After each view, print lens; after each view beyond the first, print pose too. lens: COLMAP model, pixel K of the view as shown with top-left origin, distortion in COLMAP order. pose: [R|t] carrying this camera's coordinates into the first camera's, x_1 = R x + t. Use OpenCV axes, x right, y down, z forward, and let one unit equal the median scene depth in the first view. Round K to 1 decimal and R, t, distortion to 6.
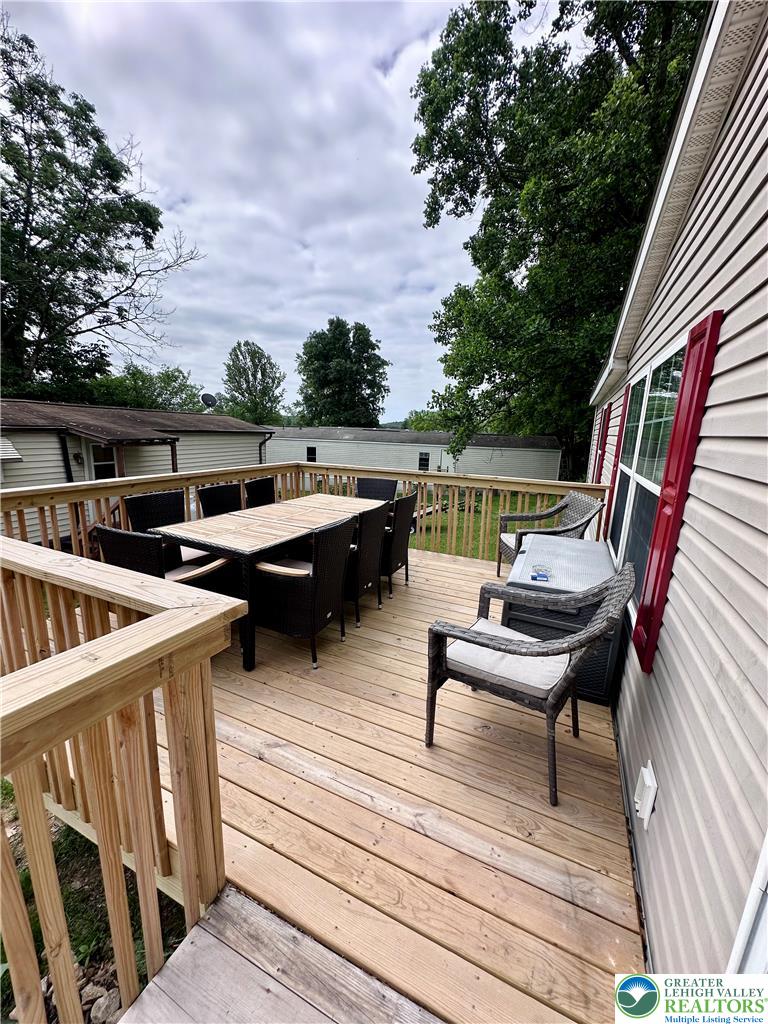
lens RADIAL K [[407.9, 0, 383.9], [0, 407.9, 513.2], [0, 0, 1]] dist [-0.004047, 0.001719]
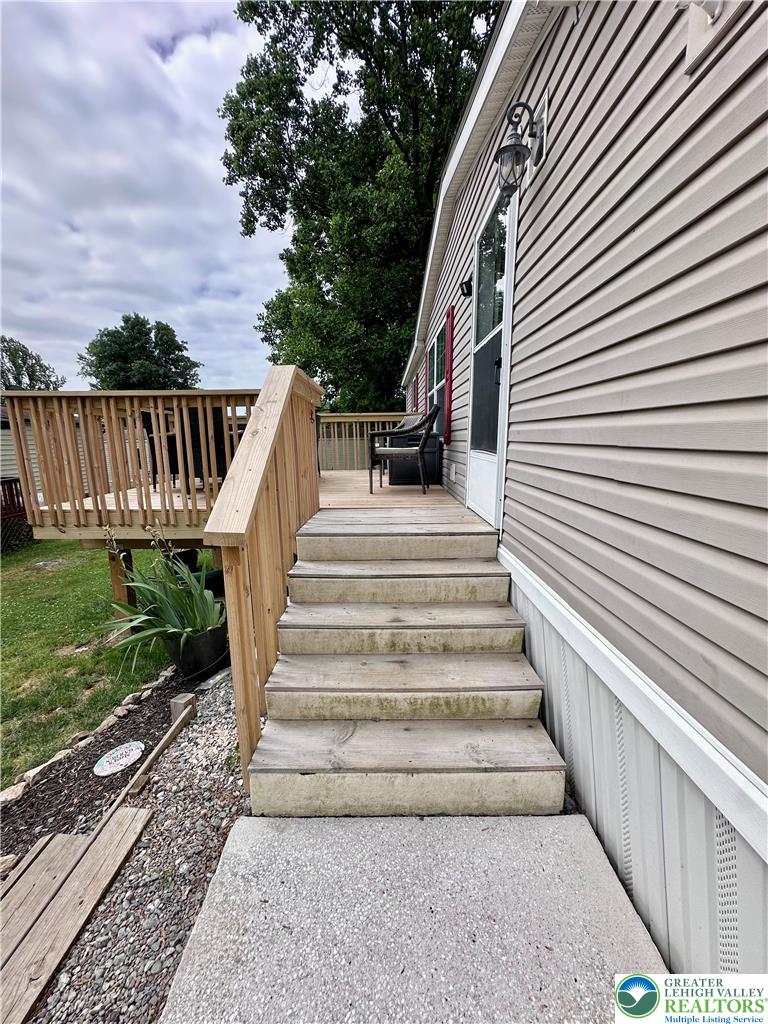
lens RADIAL K [[407.9, 0, 382.0], [0, 407.9, 514.1], [0, 0, 1]] dist [-0.004047, 0.001719]
pose [[0.910543, -0.120262, 0.395536, -0.066991], [0.126347, 0.991928, 0.010736, 0.060841], [-0.393634, 0.040199, 0.918388, -0.097810]]
